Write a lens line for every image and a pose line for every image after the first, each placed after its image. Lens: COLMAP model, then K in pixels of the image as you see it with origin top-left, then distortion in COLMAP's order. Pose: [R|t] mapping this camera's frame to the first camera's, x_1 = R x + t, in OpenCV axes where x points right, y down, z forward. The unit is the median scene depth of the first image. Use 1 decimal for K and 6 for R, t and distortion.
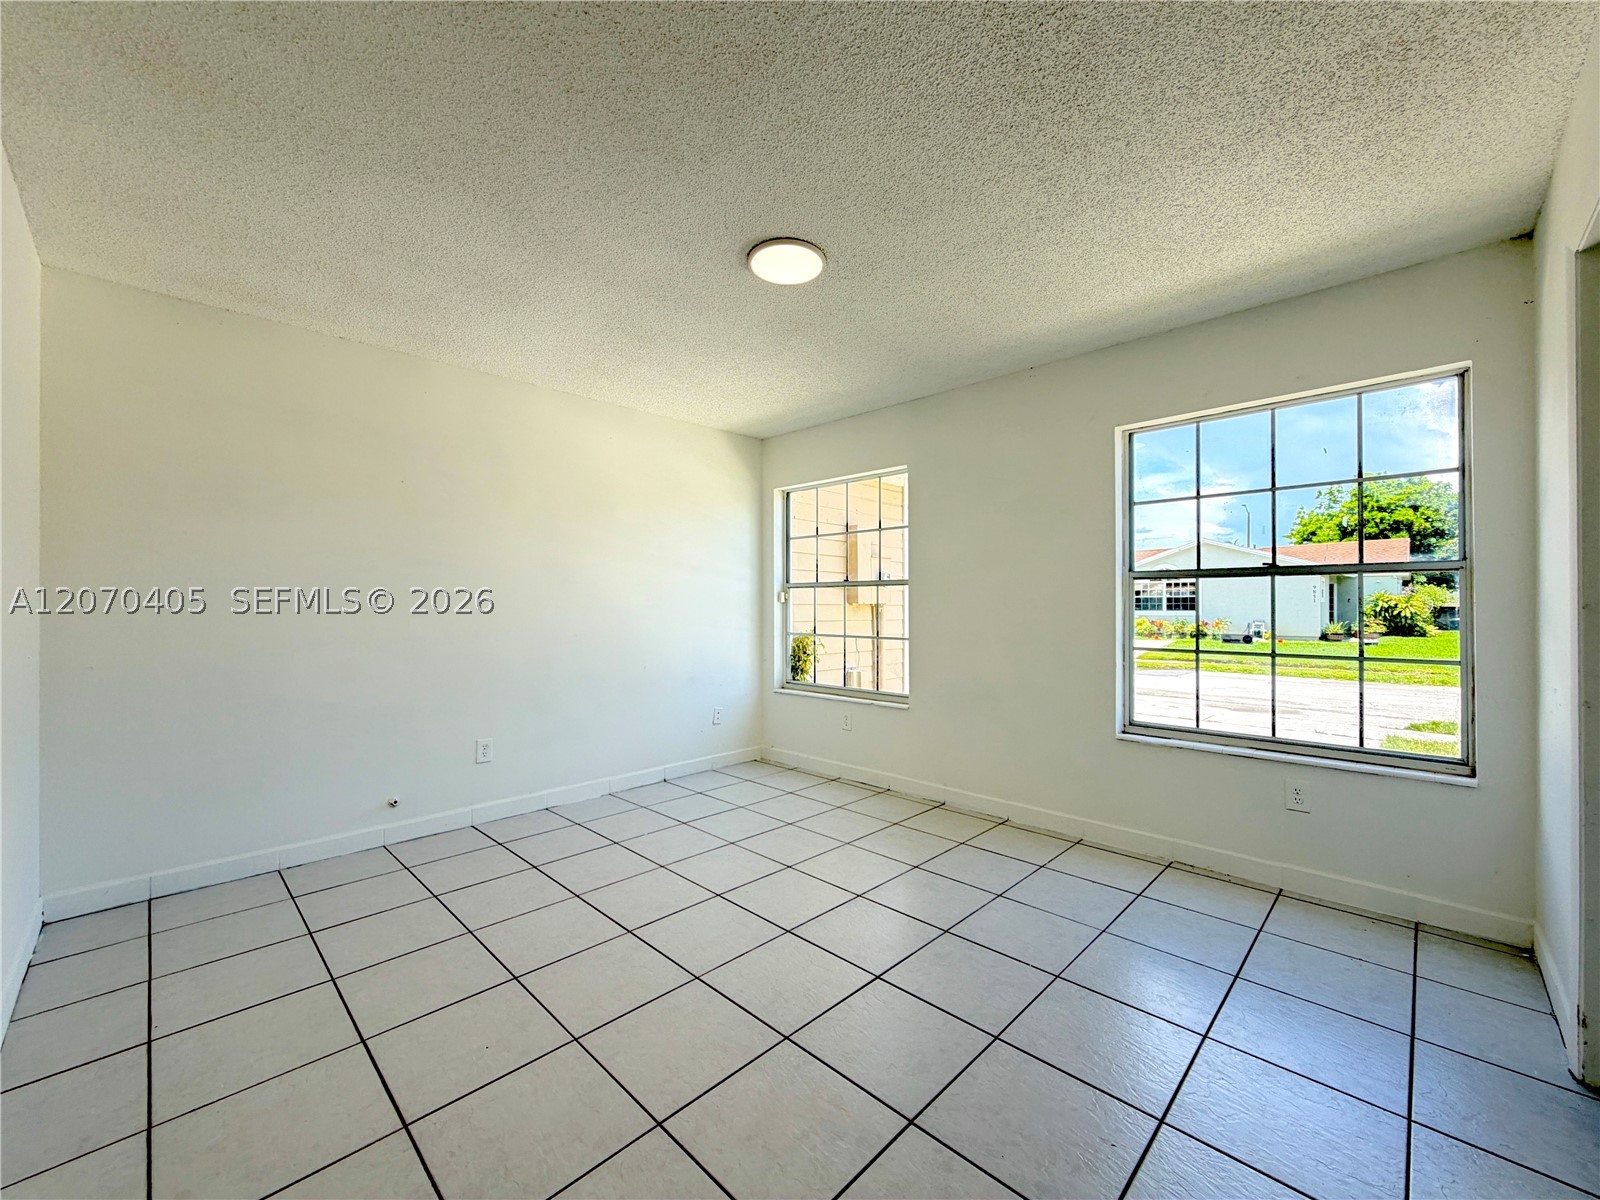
lens RADIAL K [[638.5, 0, 800.7], [0, 638.5, 601.1], [0, 0, 1]] dist [-0.003140, -0.000290]
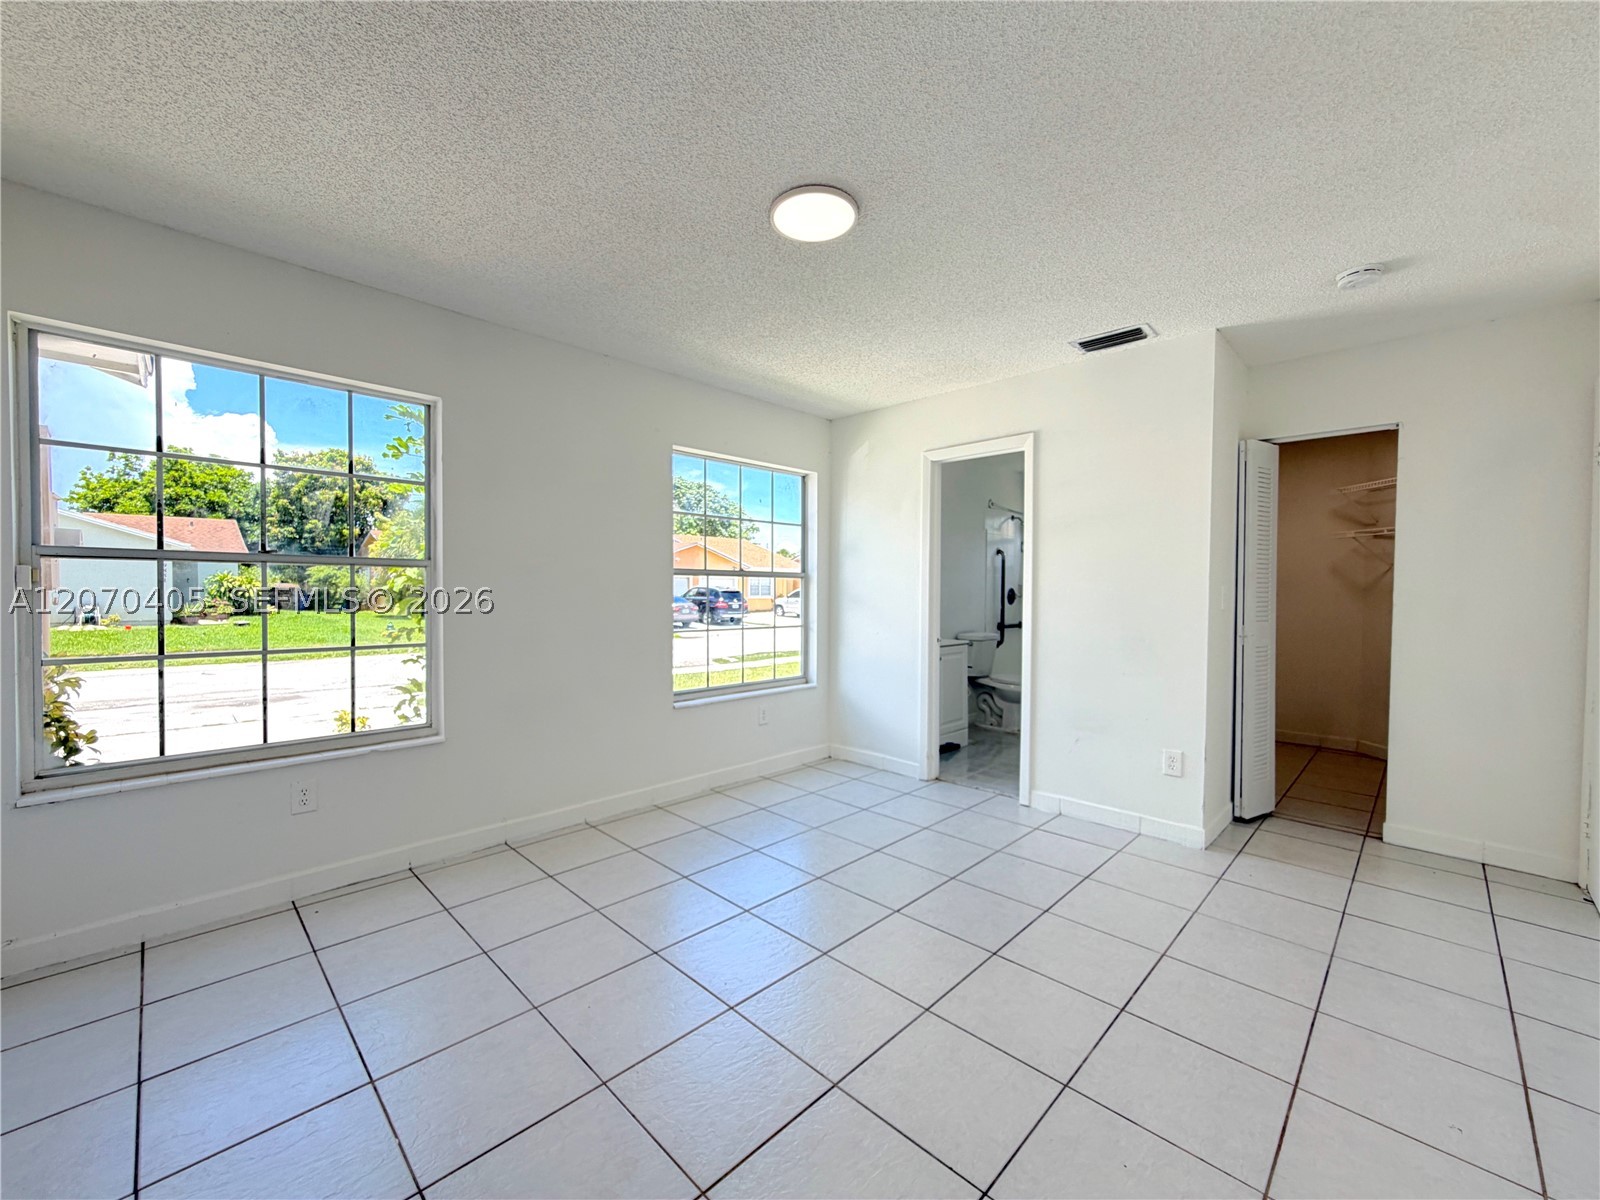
lens RADIAL K [[638.5, 0, 801.0], [0, 638.5, 600.7], [0, 0, 1]] dist [-0.003140, -0.000290]
pose [[0.007918, -0.018016, 0.999806, -0.080585], [-0.014624, 0.999729, 0.018130, -0.001113], [-0.999862, -0.014765, 0.007653, 0.088719]]
